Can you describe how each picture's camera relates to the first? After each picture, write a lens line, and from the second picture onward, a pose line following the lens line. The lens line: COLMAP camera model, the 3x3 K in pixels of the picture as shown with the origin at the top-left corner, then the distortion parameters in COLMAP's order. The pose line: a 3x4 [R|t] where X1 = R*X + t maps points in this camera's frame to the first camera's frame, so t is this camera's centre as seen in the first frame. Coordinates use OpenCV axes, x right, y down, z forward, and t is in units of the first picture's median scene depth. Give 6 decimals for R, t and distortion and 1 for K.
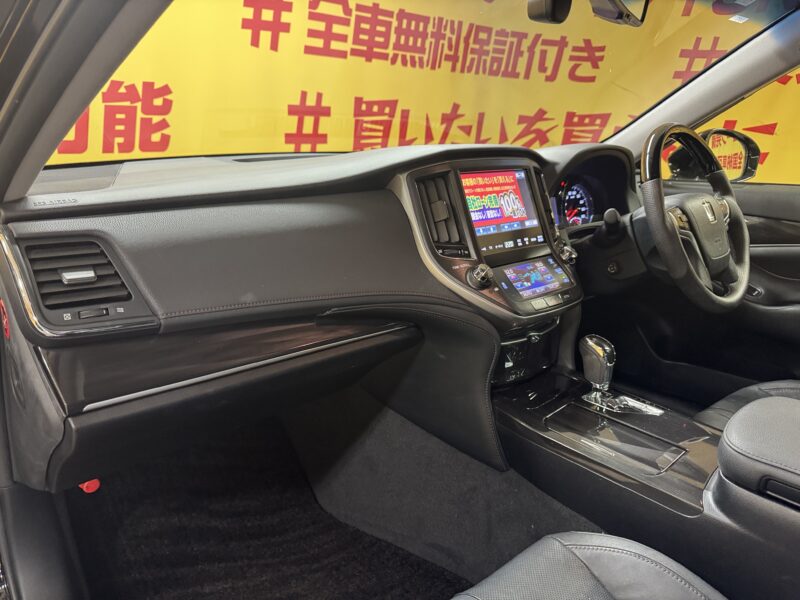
lens RADIAL K [[574.7, 0, 407.0], [0, 574.7, 301.3], [0, 0, 1]] dist [0.001680, -0.020129]
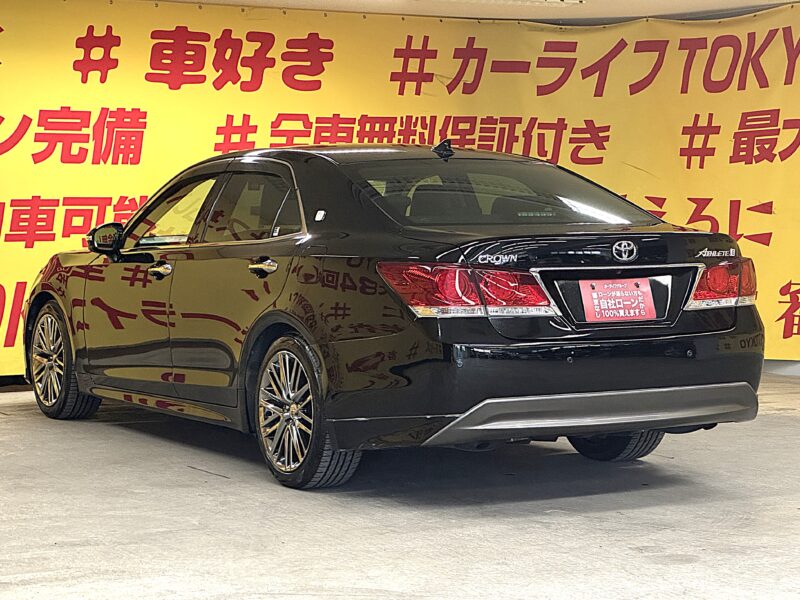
lens RADIAL K [[1740.6, 0, 397.1], [0, 1740.6, 331.2], [0, 0, 1]] dist [0.168692, 0.000000]
pose [[0.973806, -0.011793, -0.227075, 0.832190], [-0.037215, 0.976921, -0.210332, 0.607803], [0.224315, 0.213273, 0.950893, -2.128405]]
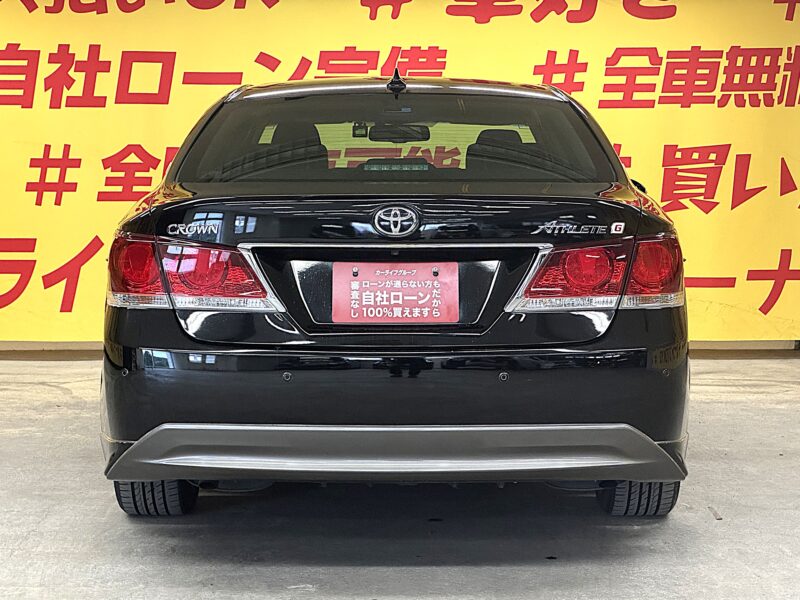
lens RADIAL K [[1740.6, 0, 397.9], [0, 1740.6, 294.3], [0, 0, 1]] dist [0.168692, 0.000000]
pose [[0.746550, 0.029560, -0.664673, 1.475791], [-0.173582, 0.973067, -0.151689, 0.377586], [0.642287, 0.228618, 0.731574, -1.278088]]
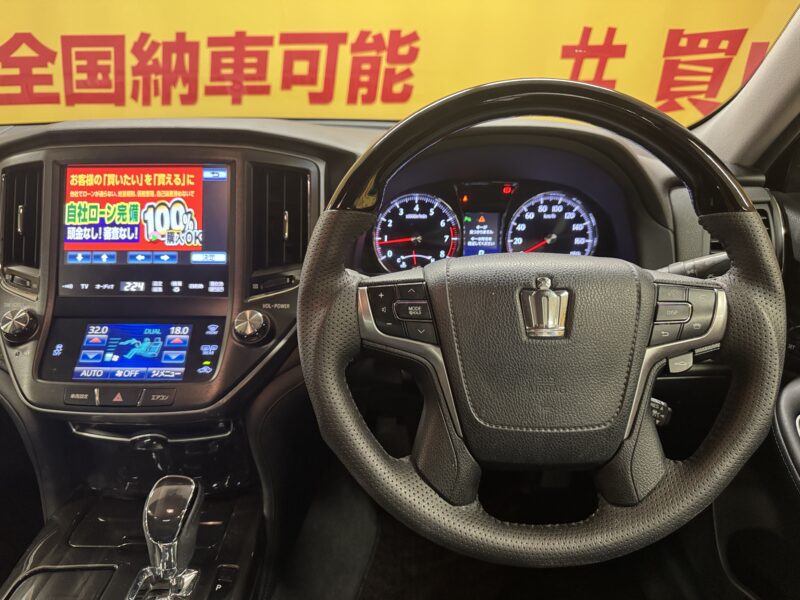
lens RADIAL K [[574.7, 0, 393.3], [0, 574.7, 300.4], [0, 0, 1]] dist [0.001680, -0.020129]
pose [[0.723690, 0.234629, -0.649016, 0.221484], [-0.176082, 0.972083, 0.155082, -0.064745], [0.667284, 0.002049, 0.744800, 0.204482]]
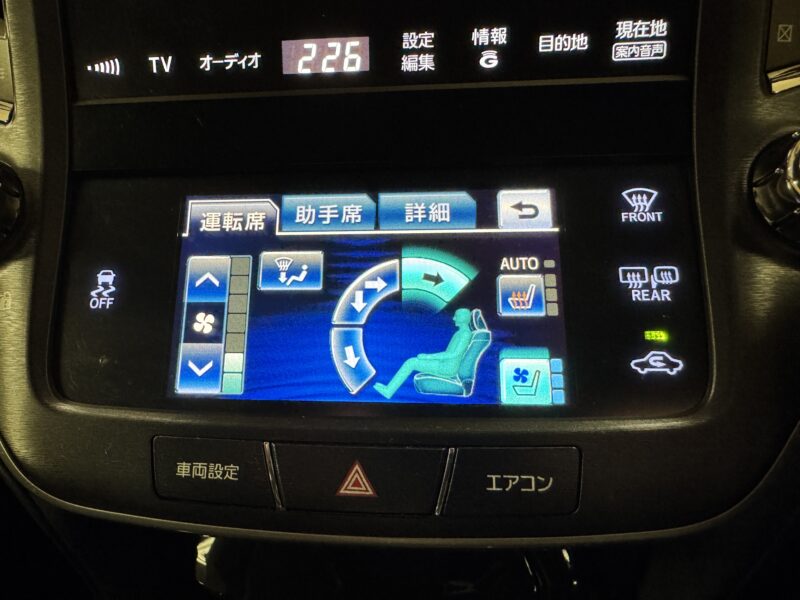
lens RADIAL K [[590.0, 0, 337.6], [0, 590.0, 285.4], [0, 0, 1]] dist [-0.004886, -0.000108]
pose [[0.667558, 0.365117, -0.648888, 0.090700], [-0.129625, 0.915191, 0.381605, -0.029348], [0.733187, -0.170631, 0.658272, 0.245694]]
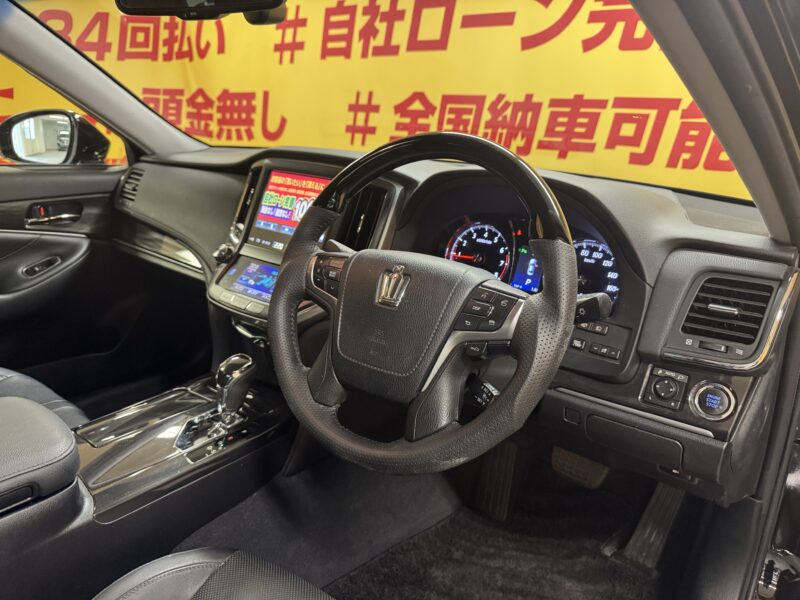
lens RADIAL K [[574.7, 0, 407.8], [0, 574.7, 303.0], [0, 0, 1]] dist [0.001680, -0.020129]
pose [[0.158215, 0.285305, -0.945288, 0.336846], [-0.318317, 0.920972, 0.224689, -0.085926], [0.934688, 0.265352, 0.236529, 0.282039]]
